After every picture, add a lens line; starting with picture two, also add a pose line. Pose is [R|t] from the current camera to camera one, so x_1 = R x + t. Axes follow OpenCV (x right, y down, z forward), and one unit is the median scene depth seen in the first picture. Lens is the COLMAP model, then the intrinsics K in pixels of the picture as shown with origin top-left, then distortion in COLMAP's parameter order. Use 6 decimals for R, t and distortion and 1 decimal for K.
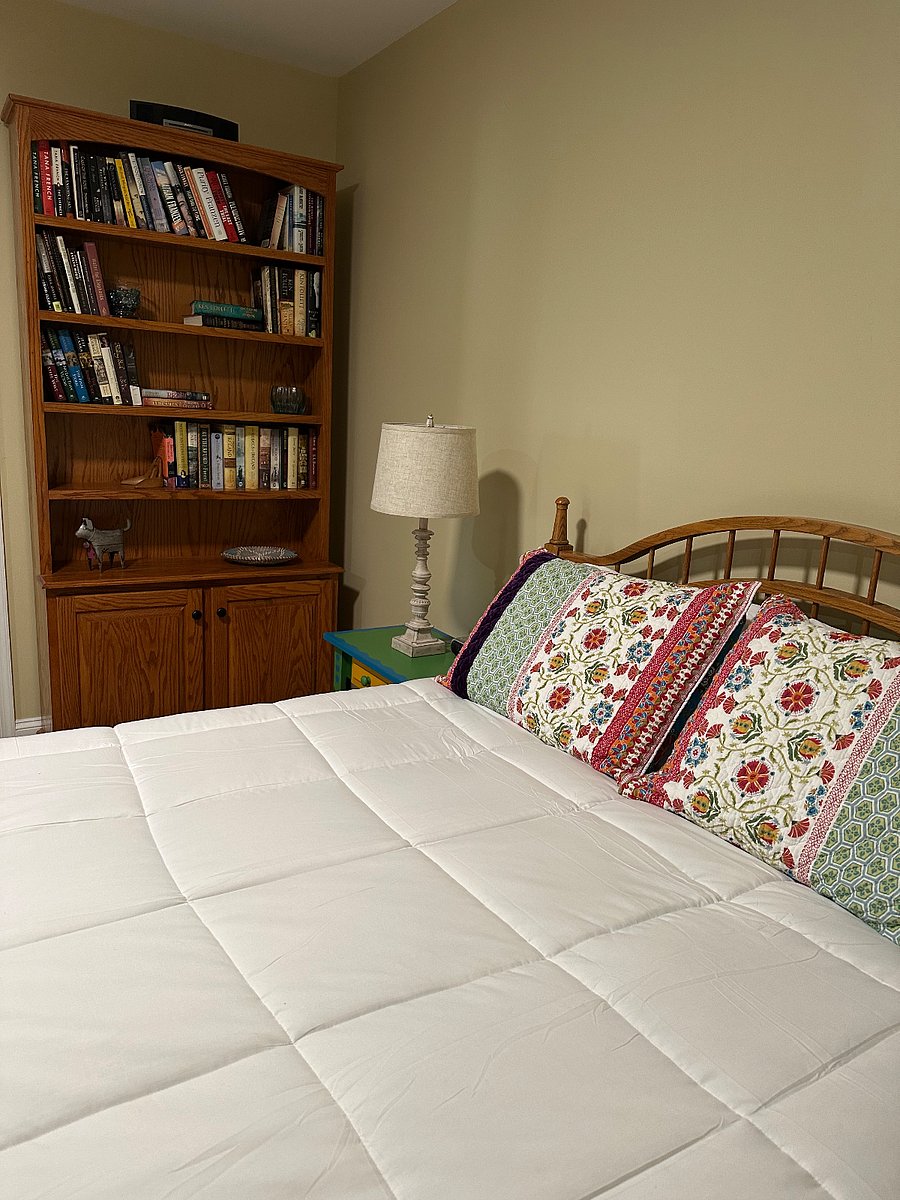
lens RADIAL K [[843.4, 0, 450.0], [0, 843.4, 600.0], [0, 0, 1]] dist [0.032869, -0.064136]
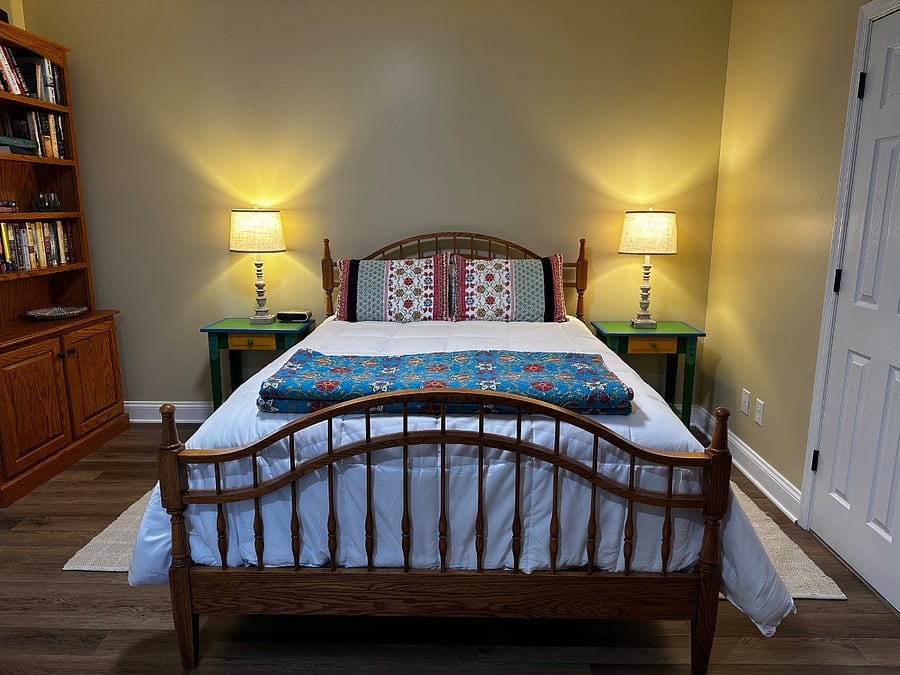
lens RADIAL K [[632.6, 0, 450.0], [0, 632.6, 337.5], [0, 0, 1]] dist [0.032869, -0.064136]
pose [[0.536942, -0.222507, 0.813747, -0.798205], [0.215234, 0.968800, 0.122885, -0.001348], [-0.815701, 0.109164, 0.568080, -0.146329]]
